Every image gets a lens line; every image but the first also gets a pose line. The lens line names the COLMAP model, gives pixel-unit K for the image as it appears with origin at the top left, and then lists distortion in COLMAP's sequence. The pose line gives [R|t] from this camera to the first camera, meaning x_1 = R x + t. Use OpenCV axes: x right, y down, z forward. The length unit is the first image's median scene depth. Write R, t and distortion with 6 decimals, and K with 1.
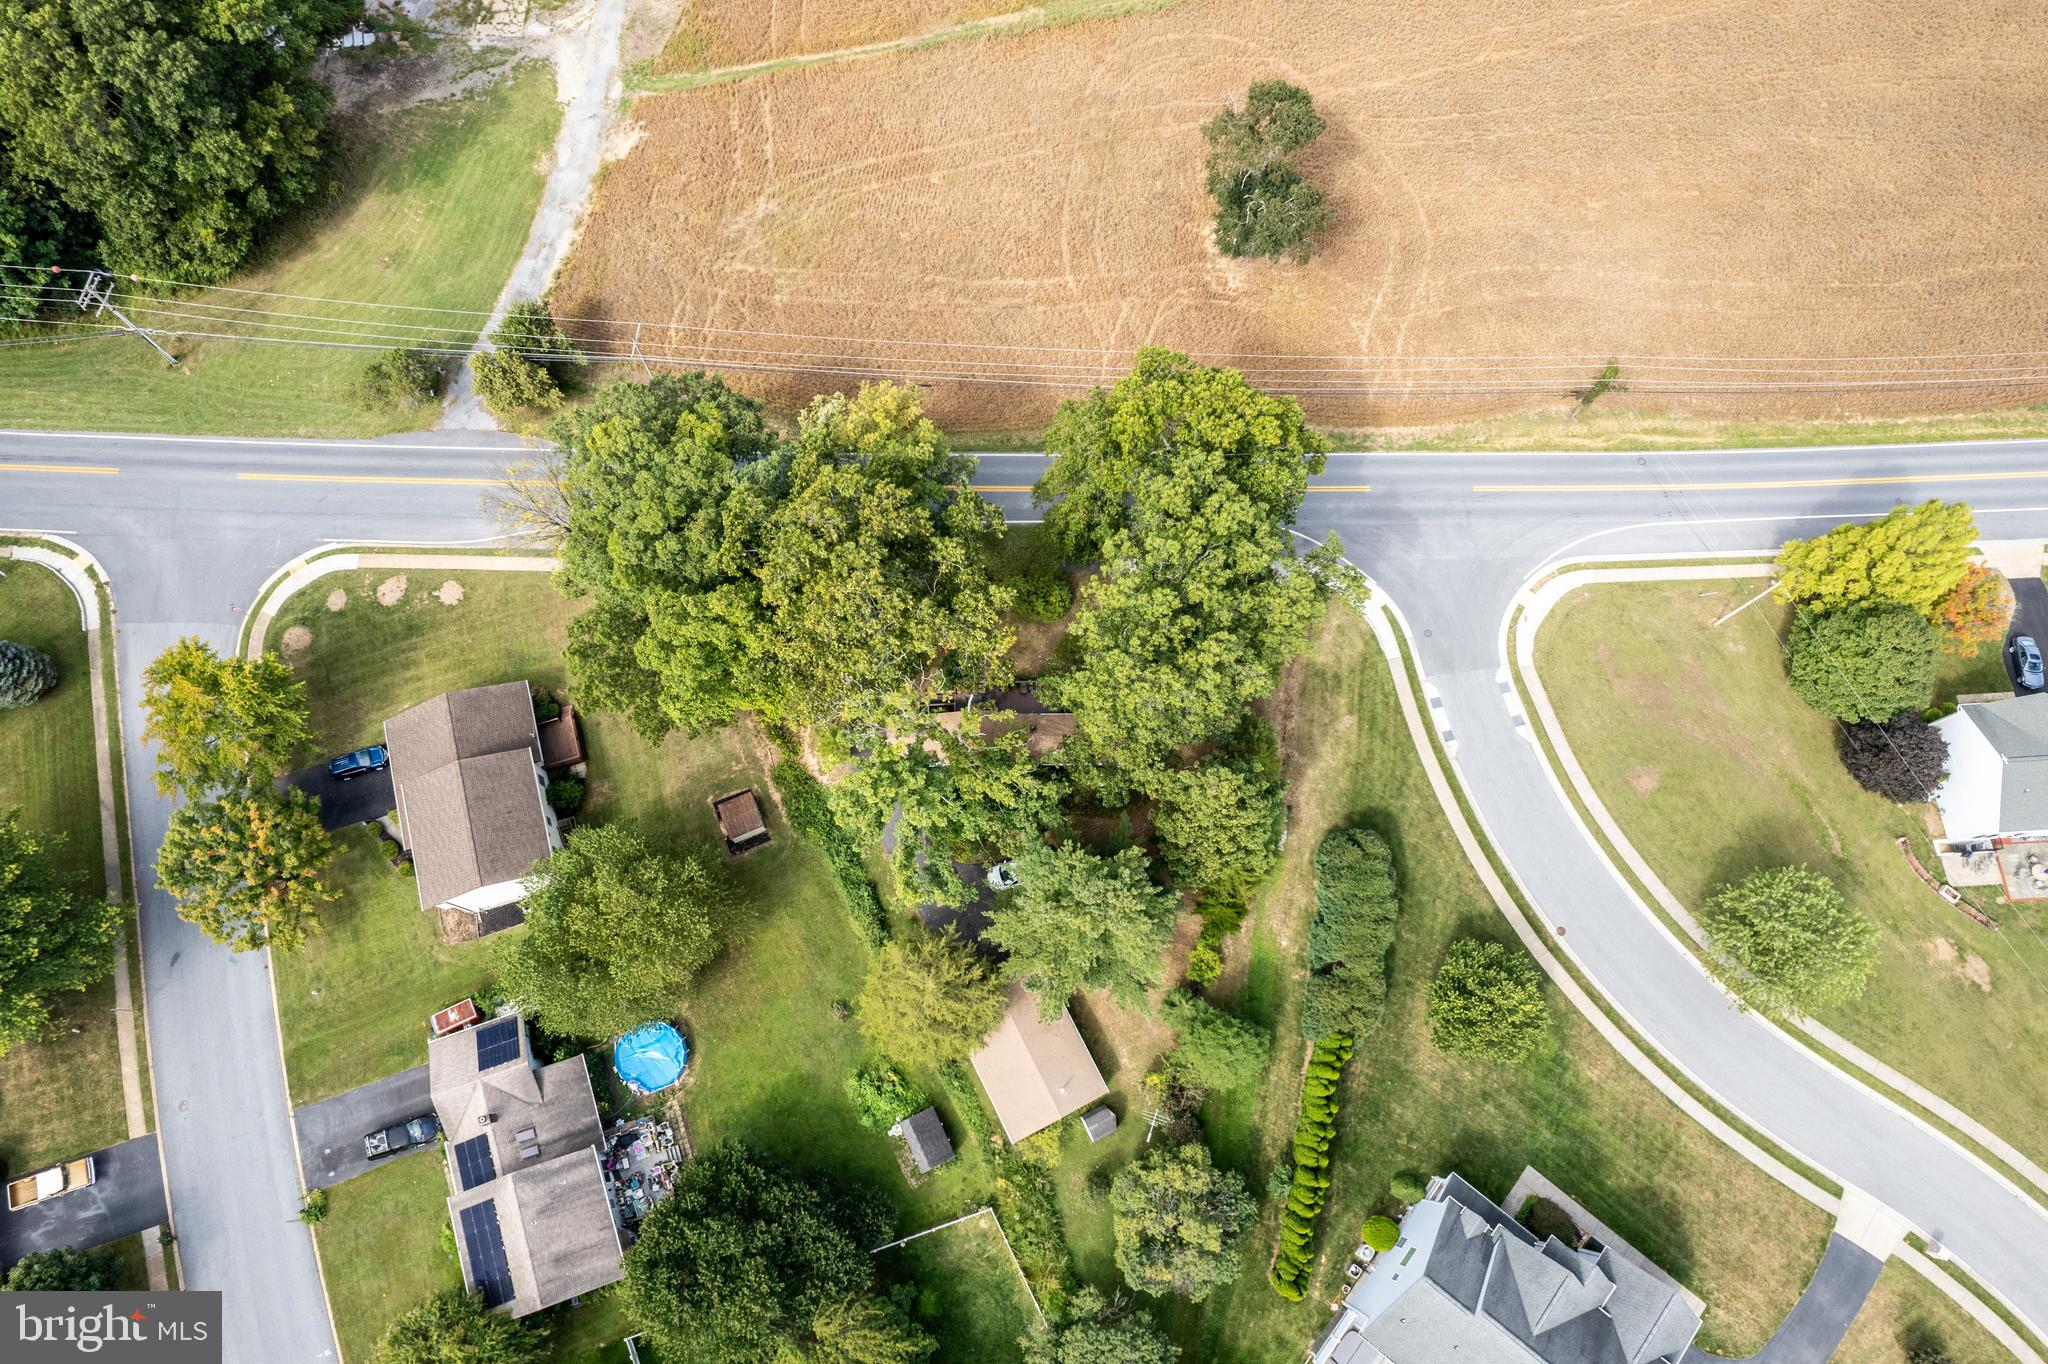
lens RADIAL K [[1260.2, 0, 1024.0], [0, 1260.2, 682.0], [0, 0, 1]] dist [-0.086573, 0.075482]
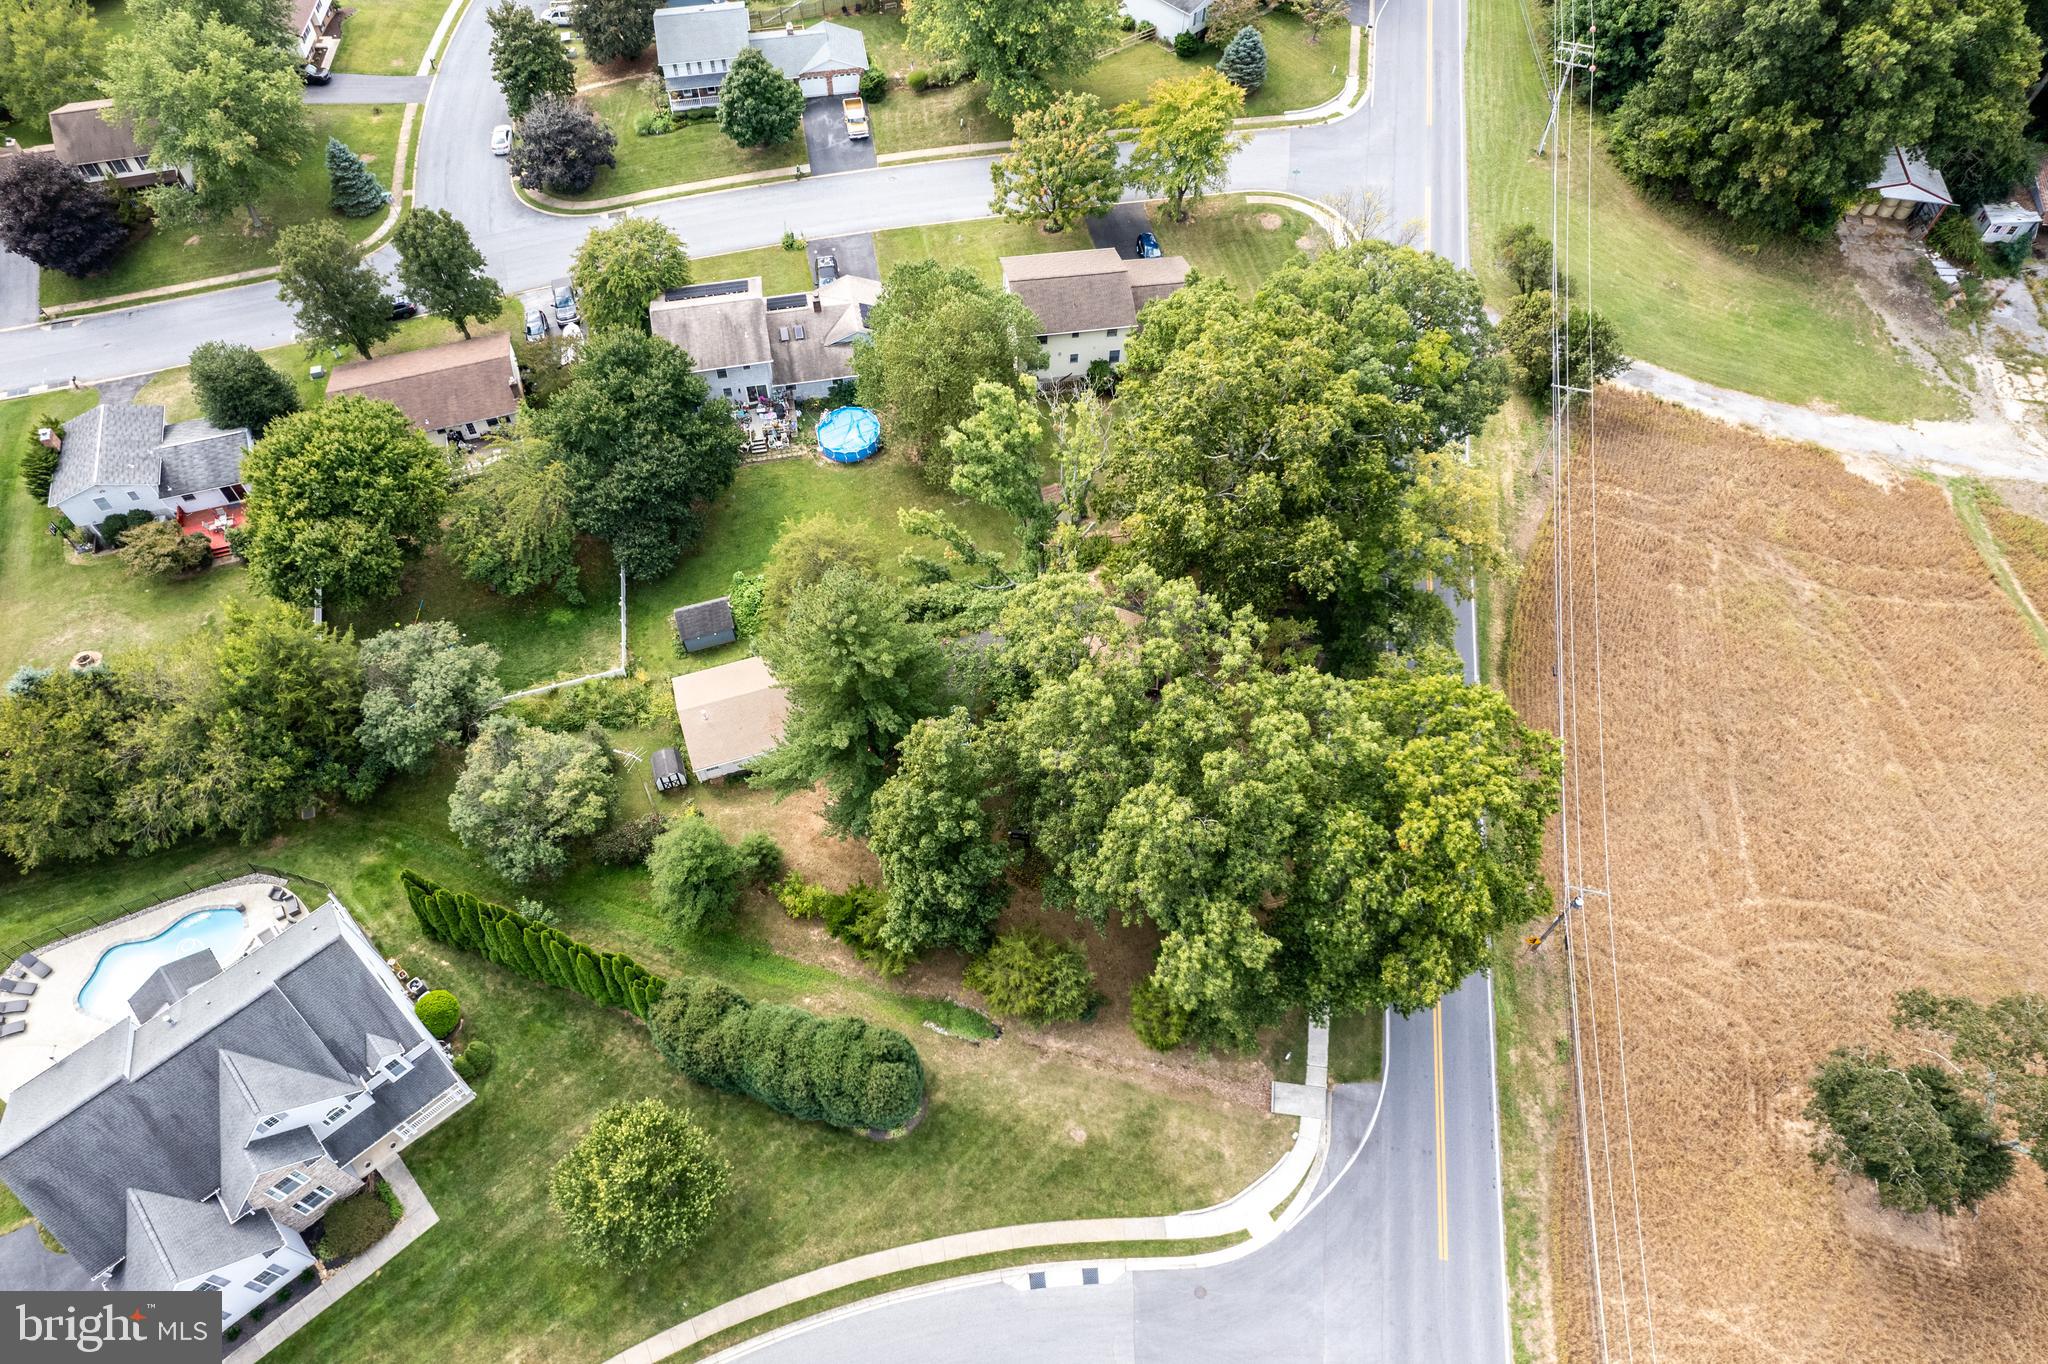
lens RADIAL K [[1260.2, 0, 1024.0], [0, 1260.2, 682.0], [0, 0, 1]] dist [-0.086573, 0.075482]
pose [[-0.141075, 0.835210, -0.531528, 0.427192], [-0.948350, 0.040079, 0.314683, -0.174142], [0.284129, 0.548469, 0.786417, 0.292039]]
